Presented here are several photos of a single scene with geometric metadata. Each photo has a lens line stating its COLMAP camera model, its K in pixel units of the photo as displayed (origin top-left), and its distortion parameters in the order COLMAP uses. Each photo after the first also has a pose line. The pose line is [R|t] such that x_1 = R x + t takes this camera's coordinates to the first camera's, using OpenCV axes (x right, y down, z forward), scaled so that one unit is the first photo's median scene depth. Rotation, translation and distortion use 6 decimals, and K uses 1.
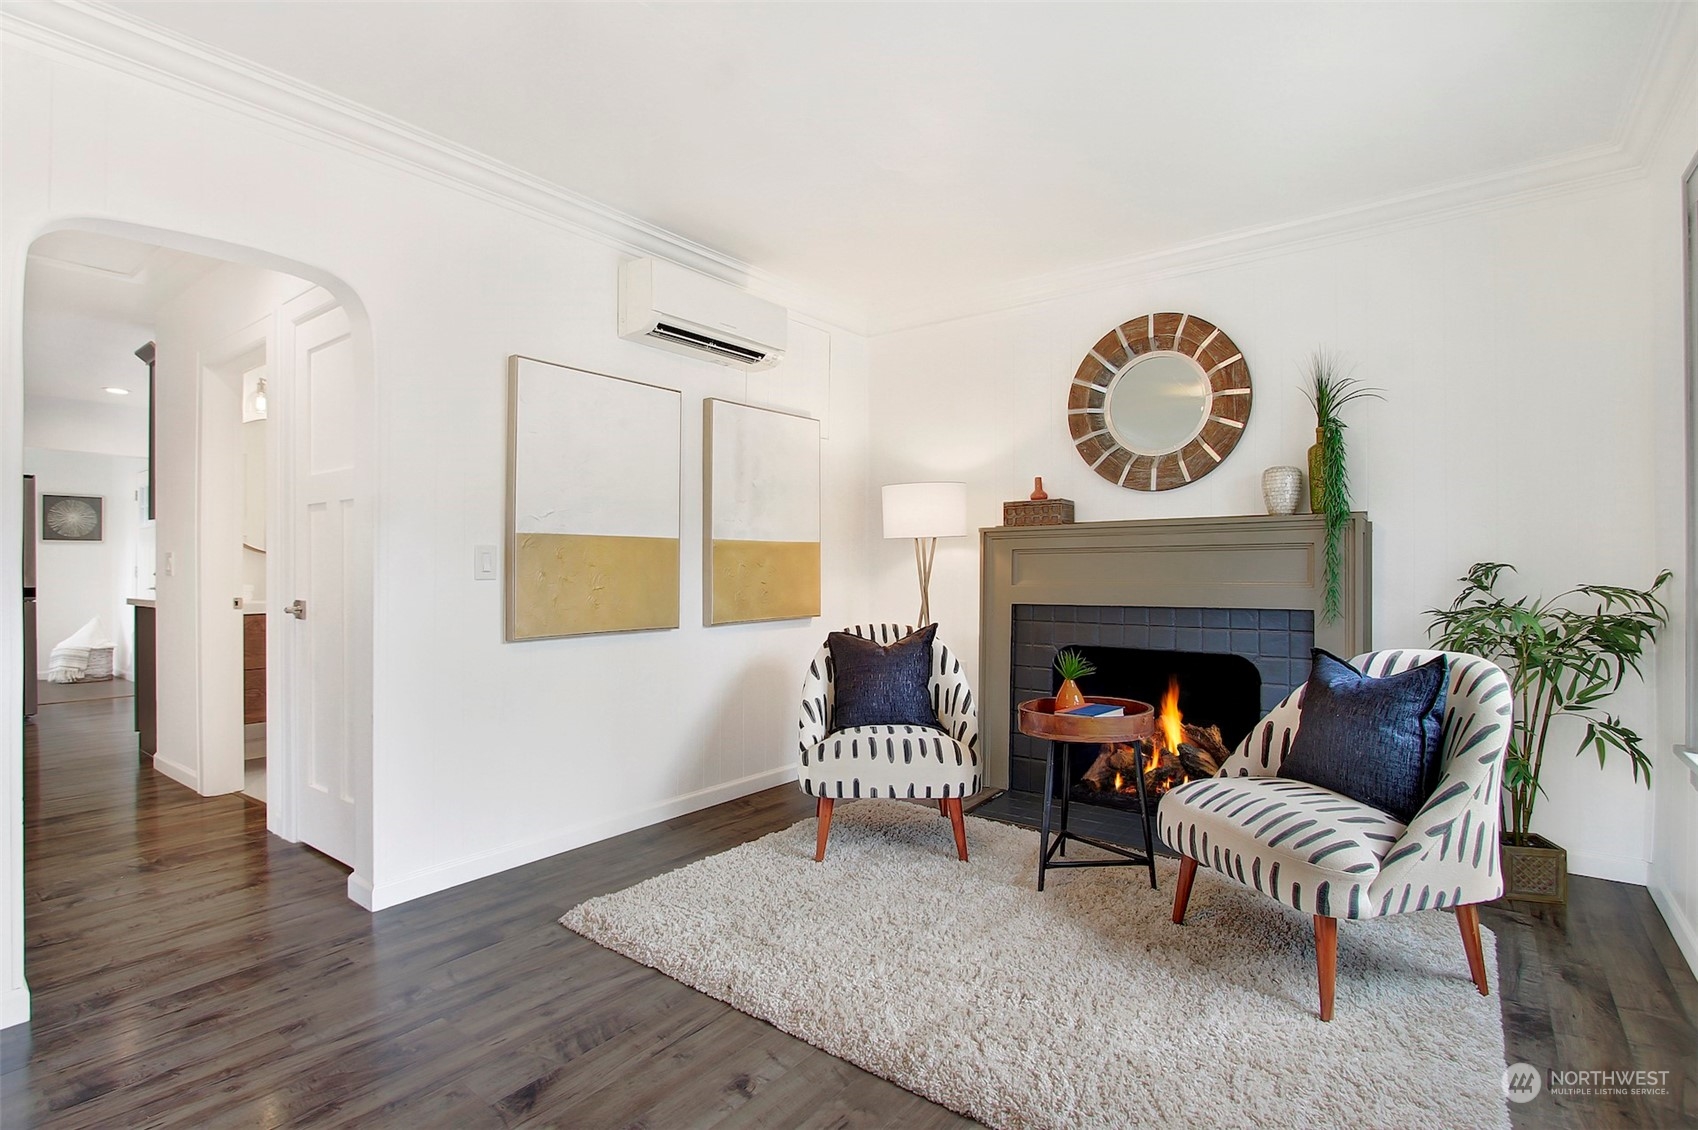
lens RADIAL K [[809.4, 0, 851.2], [0, 809.4, 562.0], [0, 0, 1]] dist [-0.019578, -0.000807]
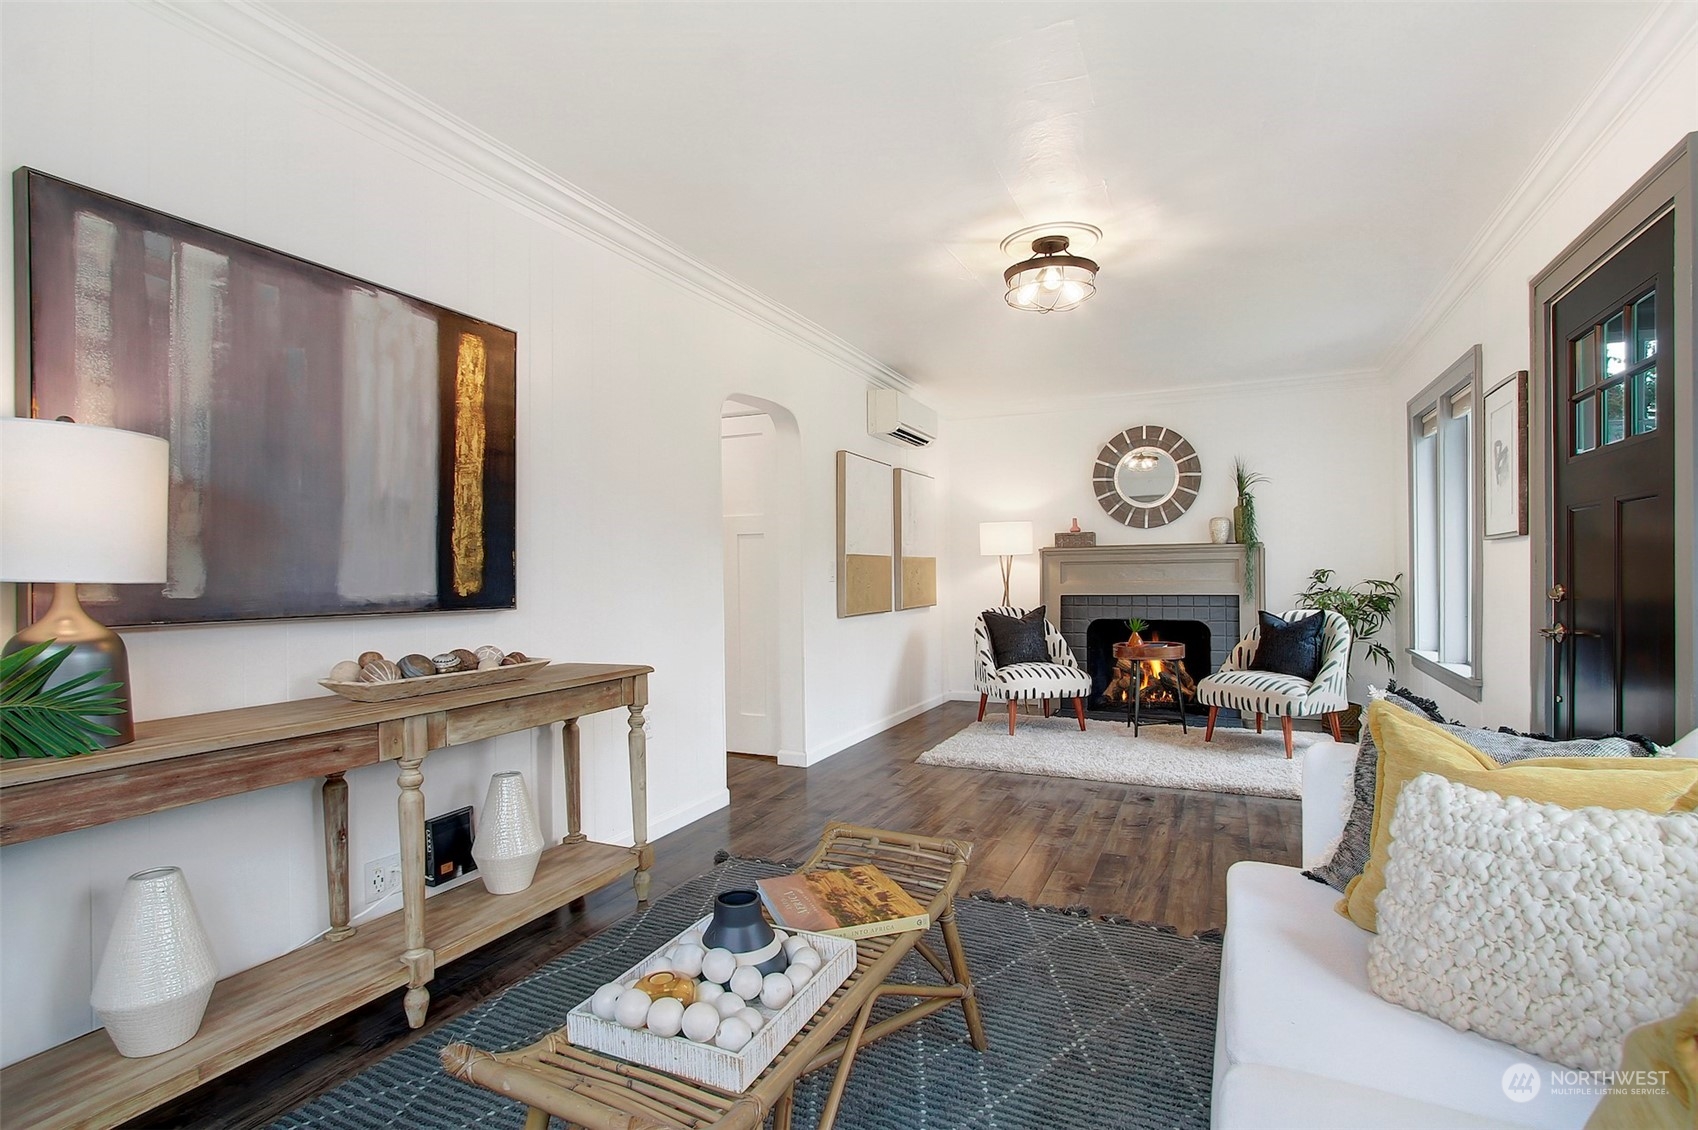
lens RADIAL K [[809.4, 0, 844.5], [0, 809.4, 570.0], [0, 0, 1]] dist [-0.019578, -0.000807]
pose [[0.975640, -0.004082, 0.219341, -0.692003], [0.003044, 0.999983, 0.005071, -0.009632], [-0.219357, -0.004280, 0.975635, -0.596325]]
